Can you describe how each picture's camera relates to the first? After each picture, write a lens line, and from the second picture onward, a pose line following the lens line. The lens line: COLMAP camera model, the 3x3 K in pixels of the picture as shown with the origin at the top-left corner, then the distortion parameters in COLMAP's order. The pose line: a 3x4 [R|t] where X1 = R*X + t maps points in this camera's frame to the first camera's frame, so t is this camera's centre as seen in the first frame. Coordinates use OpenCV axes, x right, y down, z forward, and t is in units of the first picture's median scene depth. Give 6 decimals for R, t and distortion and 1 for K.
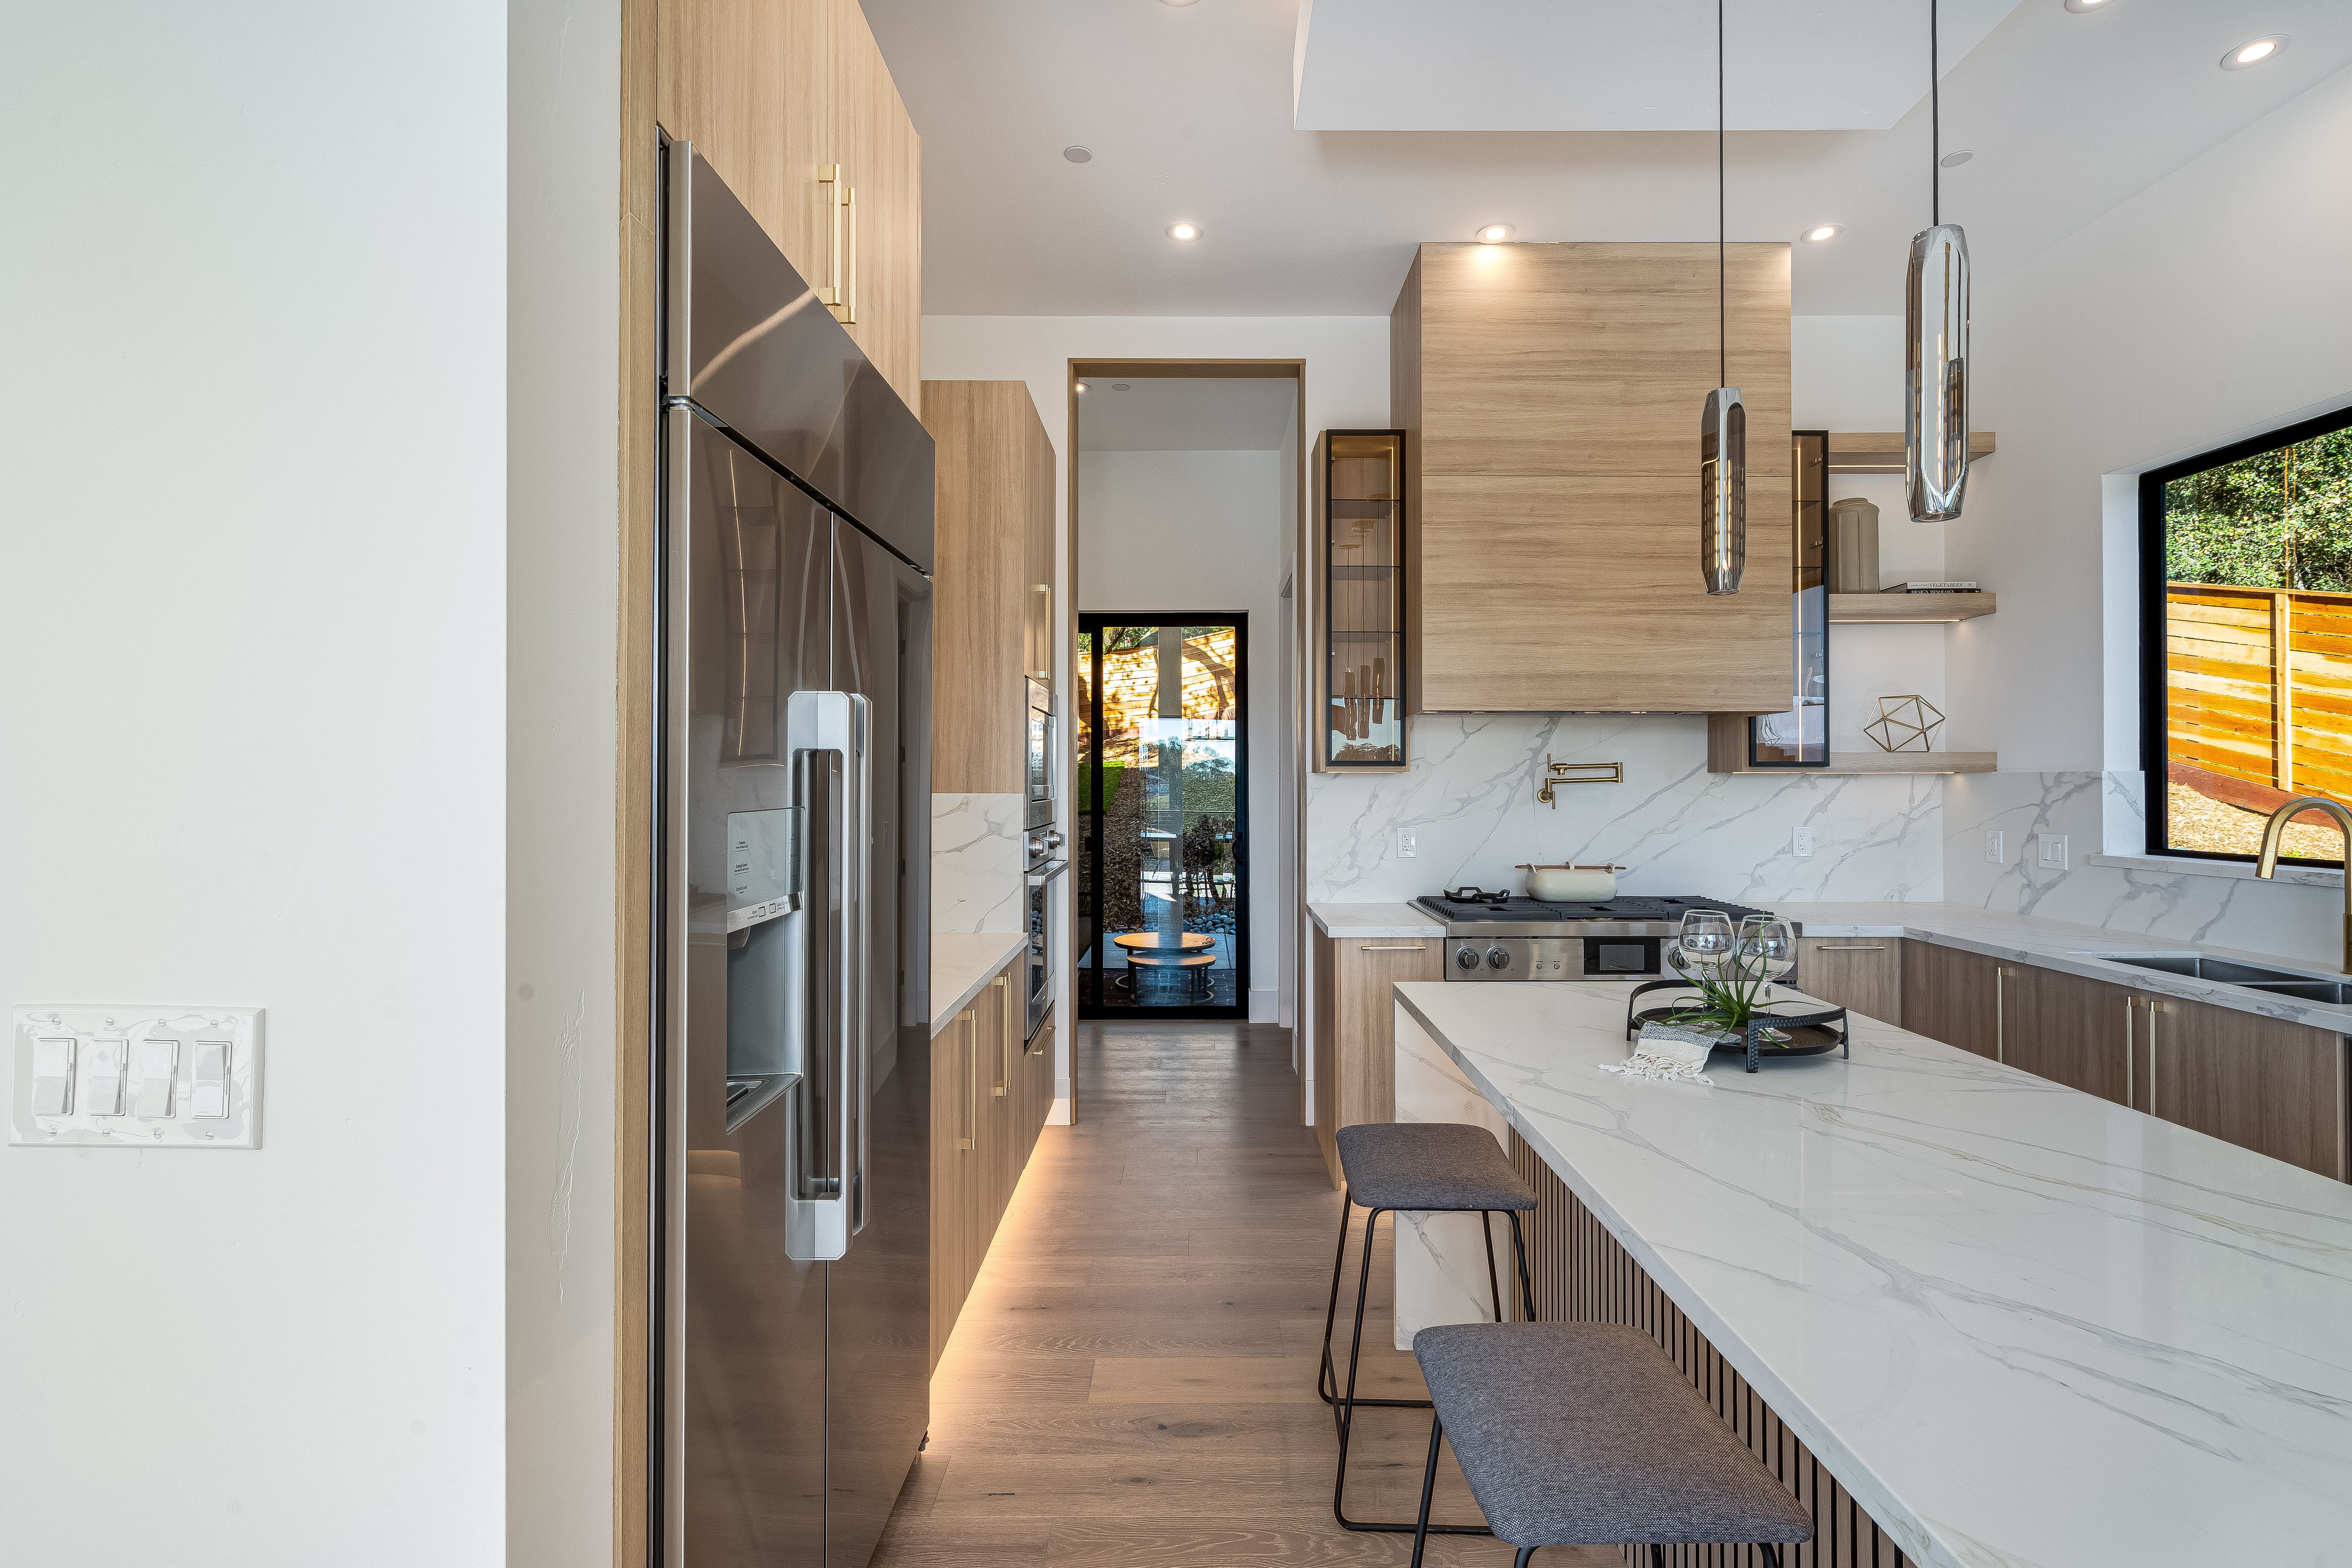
lens RADIAL K [[1195.2, 0, 1180.8], [0, 1195.2, 814.3], [0, 0, 1]] dist [0.000044, -0.000070]
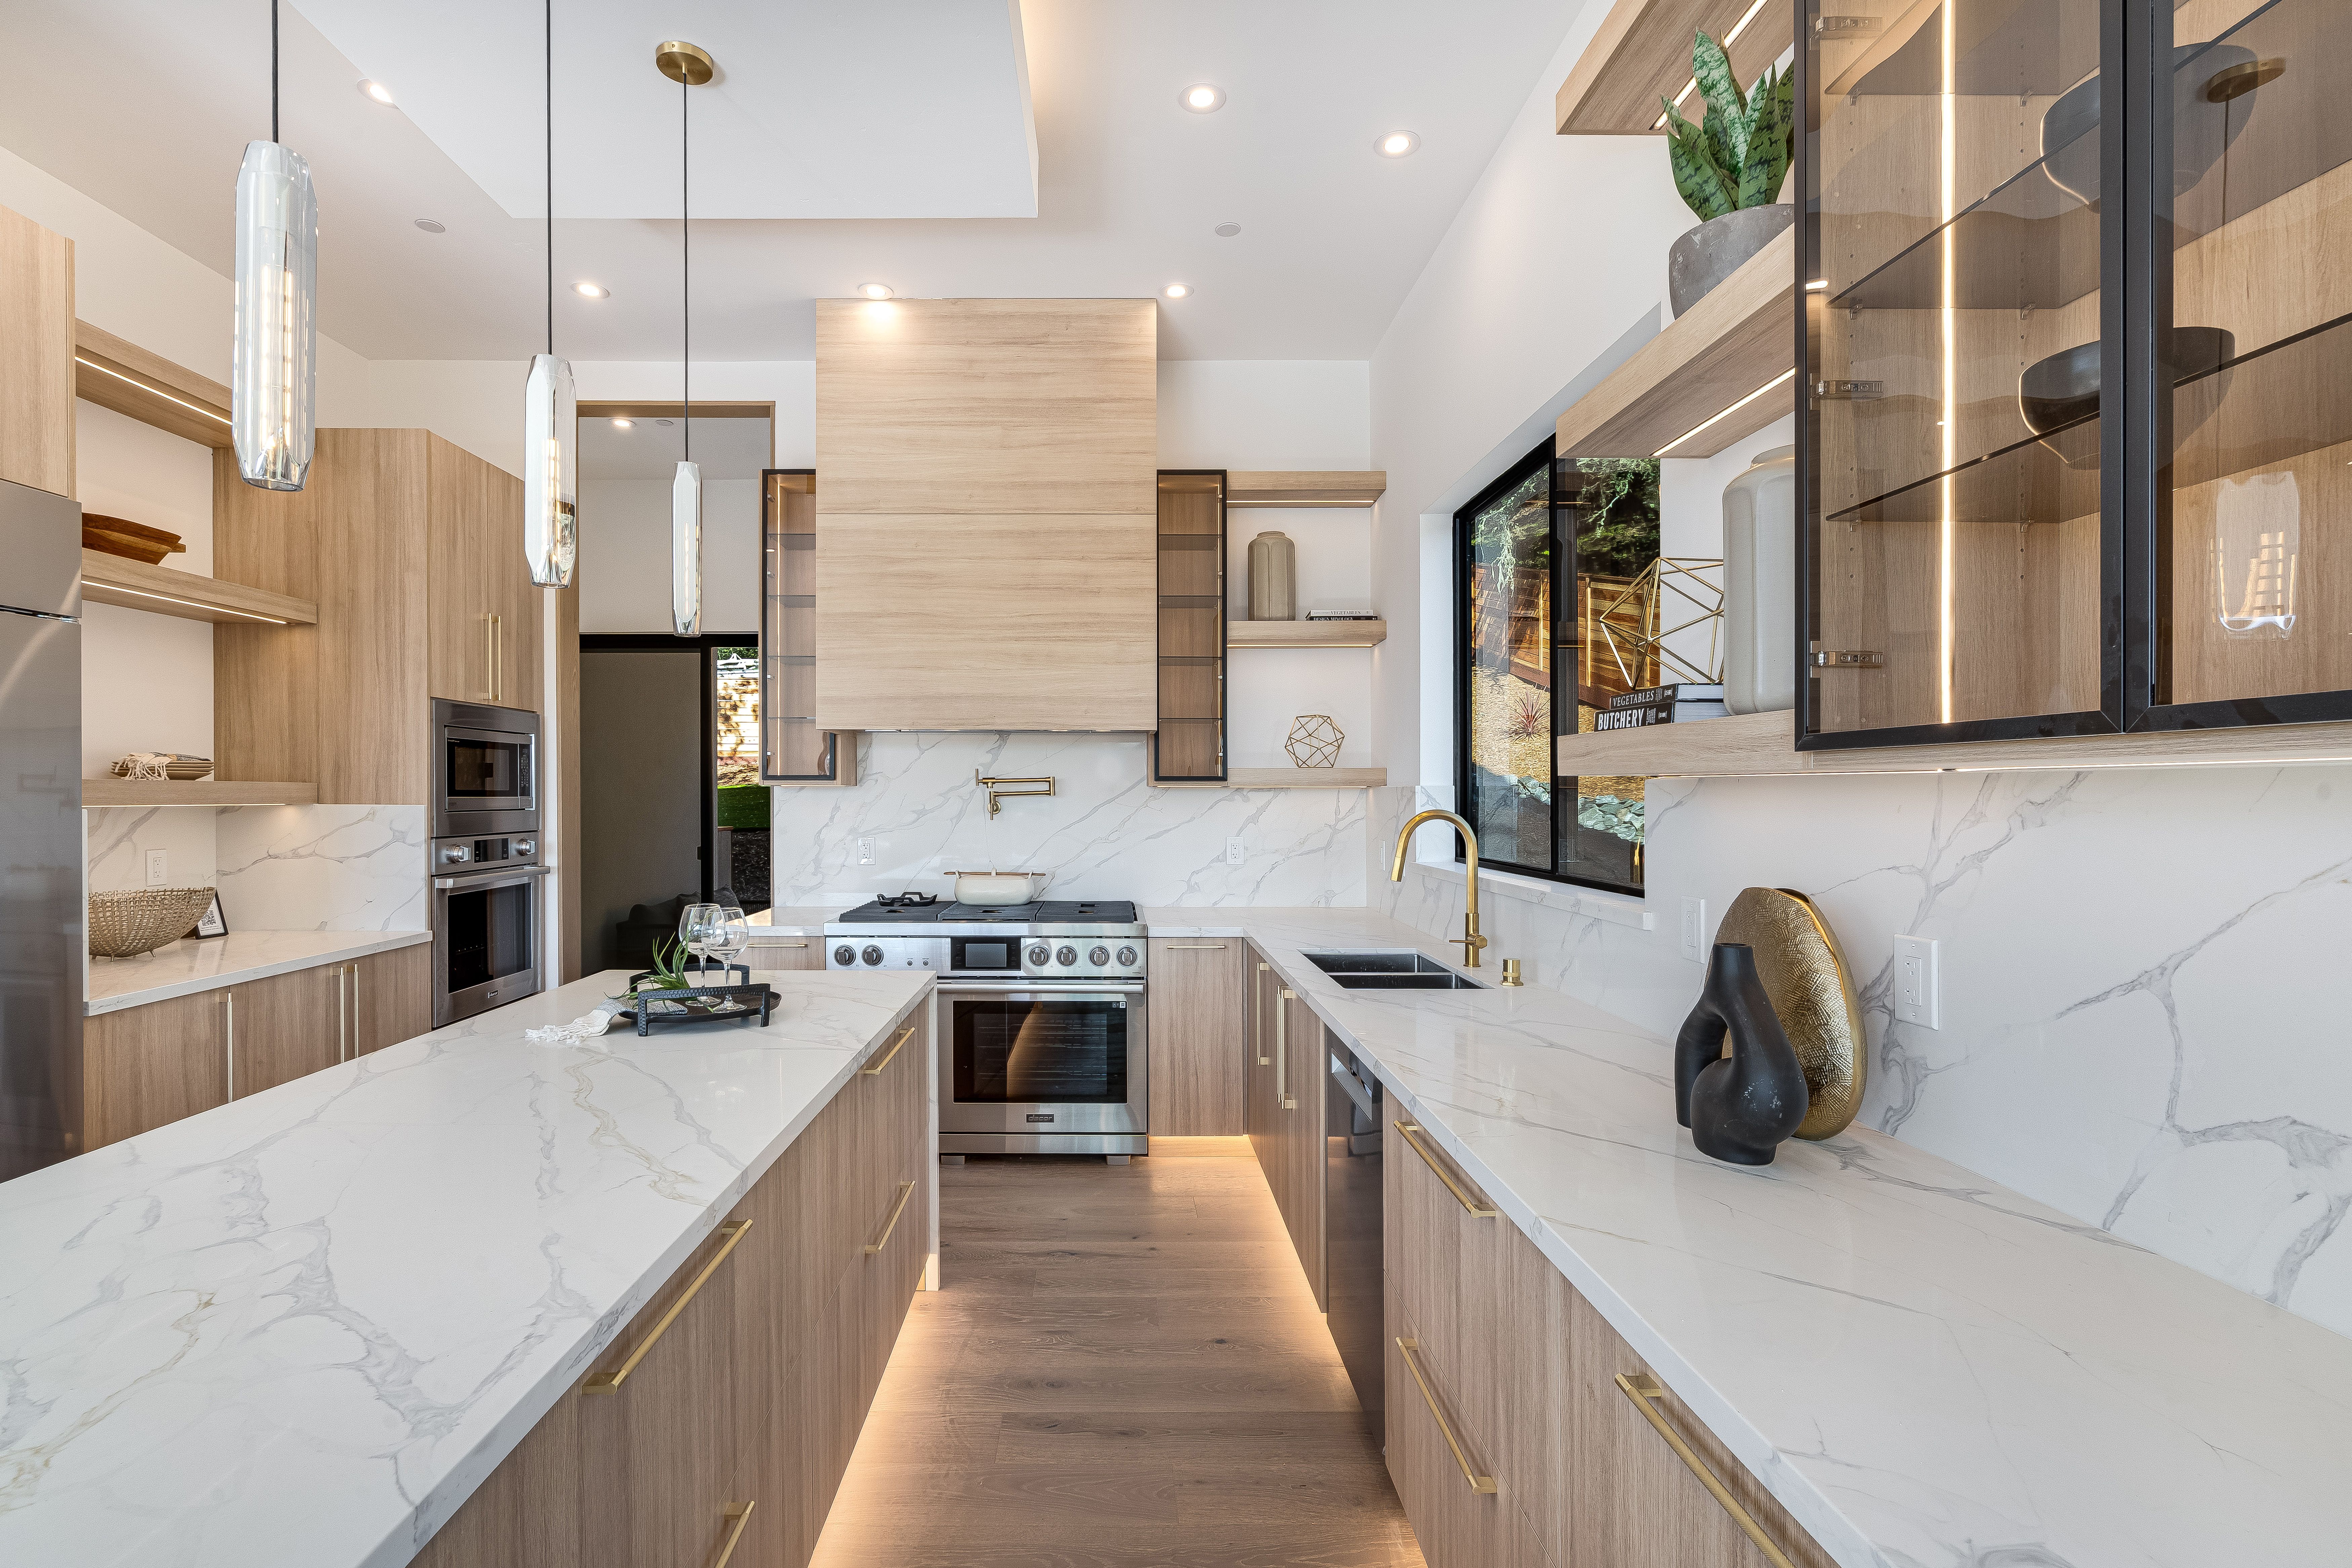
lens RADIAL K [[1236.6, 0, 1184.3], [0, 1236.6, 845.4], [0, 0, 1]] dist [-0.021369, 0.029393]
pose [[0.999978, 0.001918, -0.006328, 0.544767], [-0.001822, 0.999885, 0.015084, 0.001809], [0.006357, -0.015072, 0.999866, -0.127461]]
